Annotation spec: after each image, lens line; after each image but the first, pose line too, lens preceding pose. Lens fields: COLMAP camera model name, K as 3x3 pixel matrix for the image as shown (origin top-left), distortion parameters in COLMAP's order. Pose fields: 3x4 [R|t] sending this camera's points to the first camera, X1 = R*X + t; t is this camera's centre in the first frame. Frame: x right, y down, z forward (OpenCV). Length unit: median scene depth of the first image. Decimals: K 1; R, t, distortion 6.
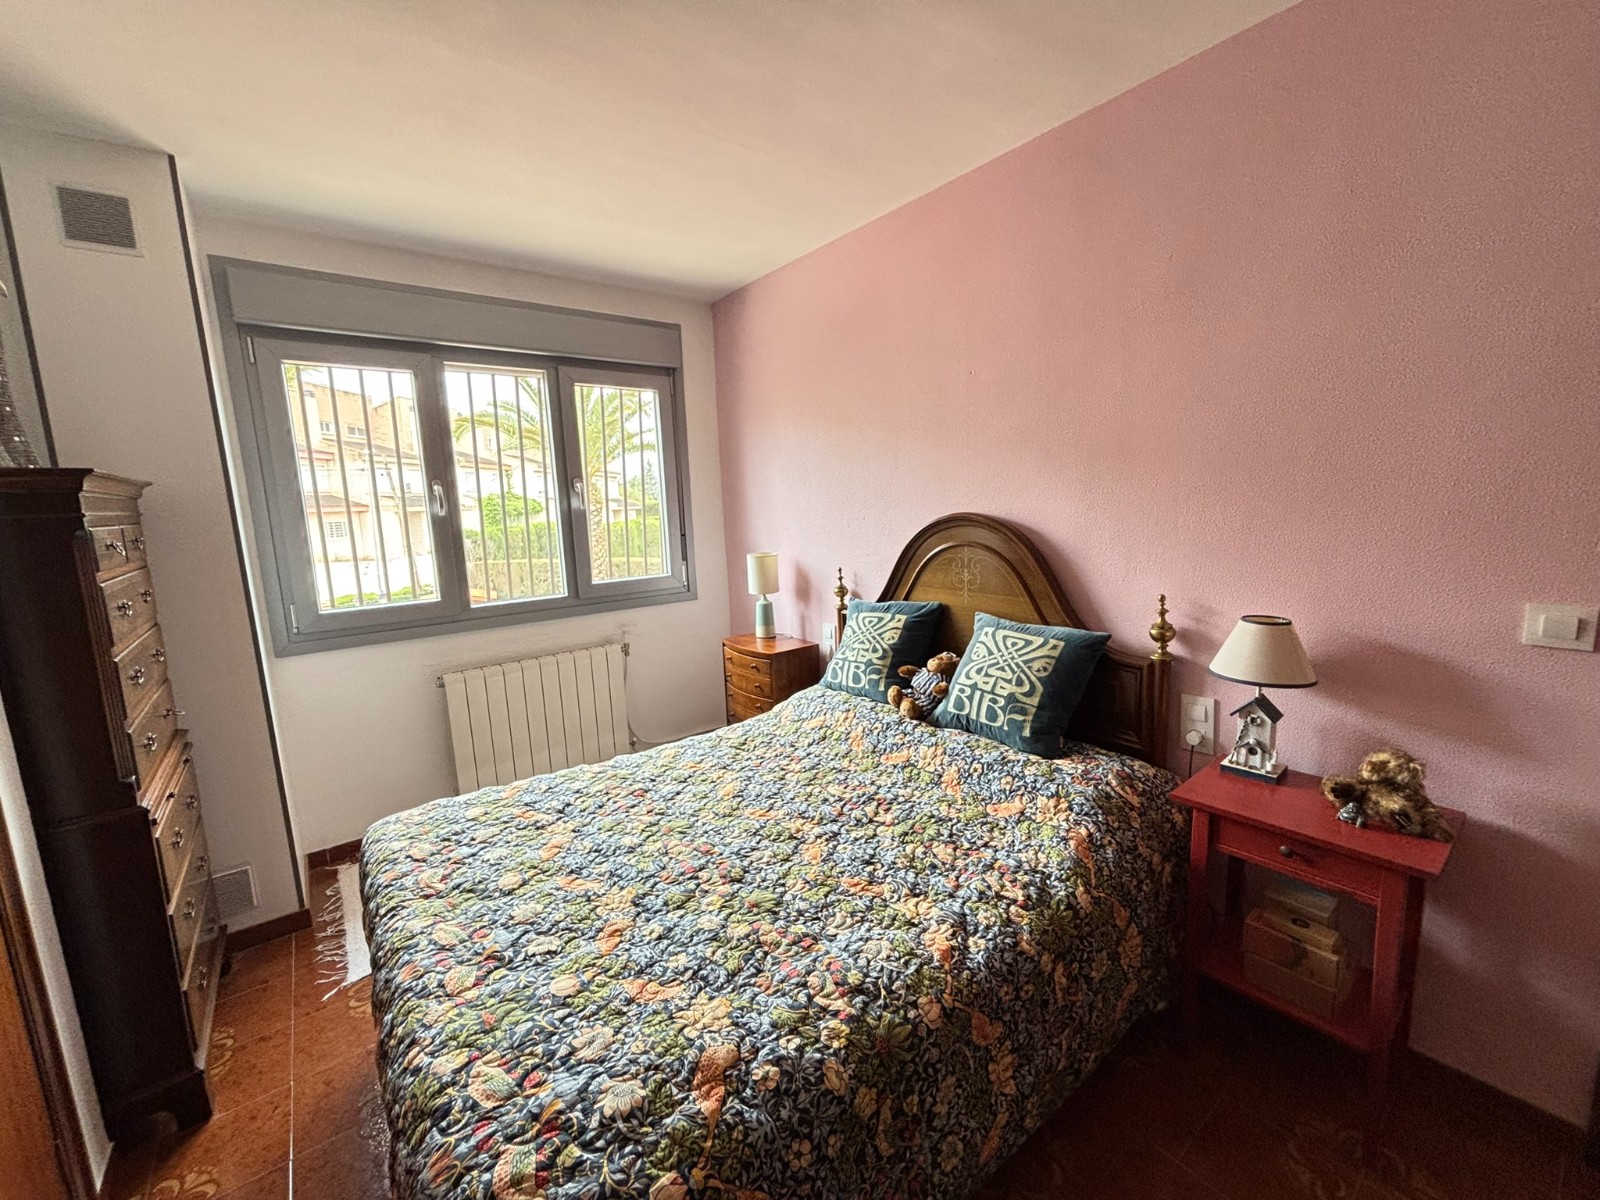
lens RADIAL K [[646.4, 0, 779.2], [0, 646.4, 612.1], [0, 0, 1]] dist [-0.003797, 0.001076]
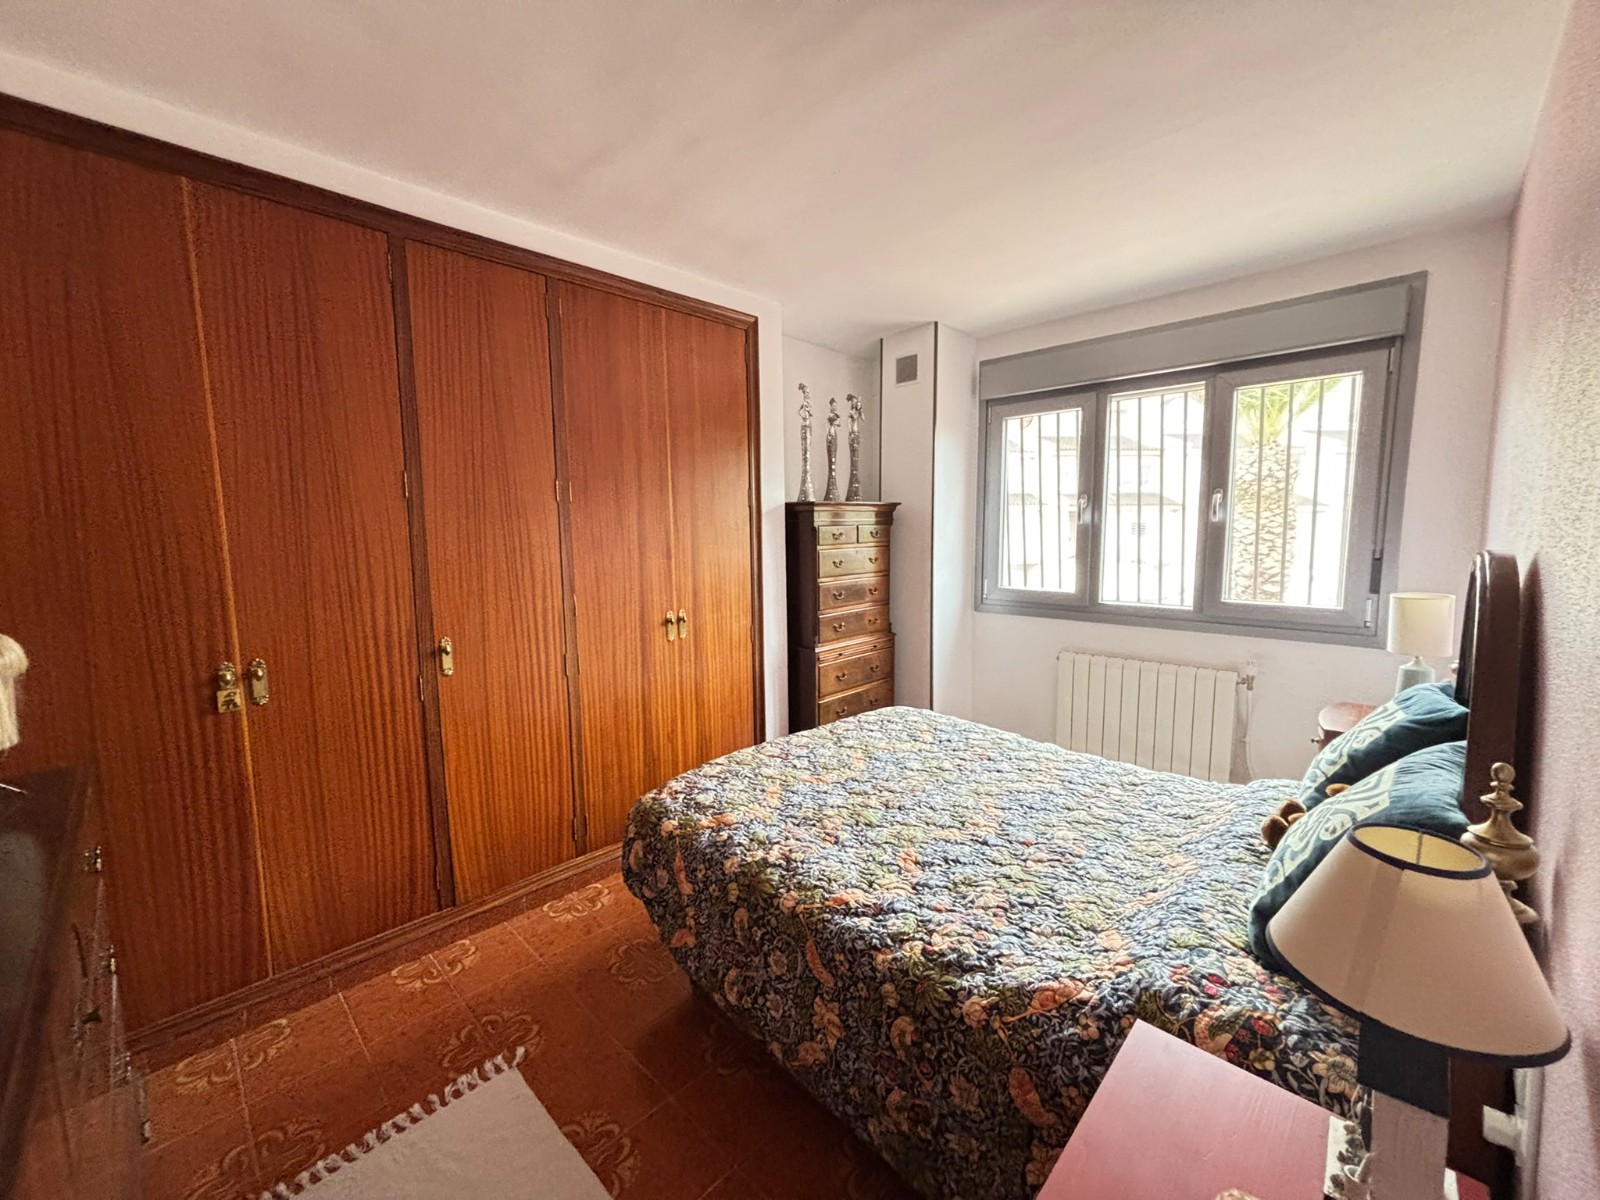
lens RADIAL K [[646.4, 0, 795.0], [0, 646.4, 595.8], [0, 0, 1]] dist [-0.003797, 0.001076]
pose [[0.135350, 0.145473, -0.980060, 0.922571], [-0.165955, 0.978517, 0.122325, -0.110019], [0.976801, 0.146090, 0.156584, 0.443367]]
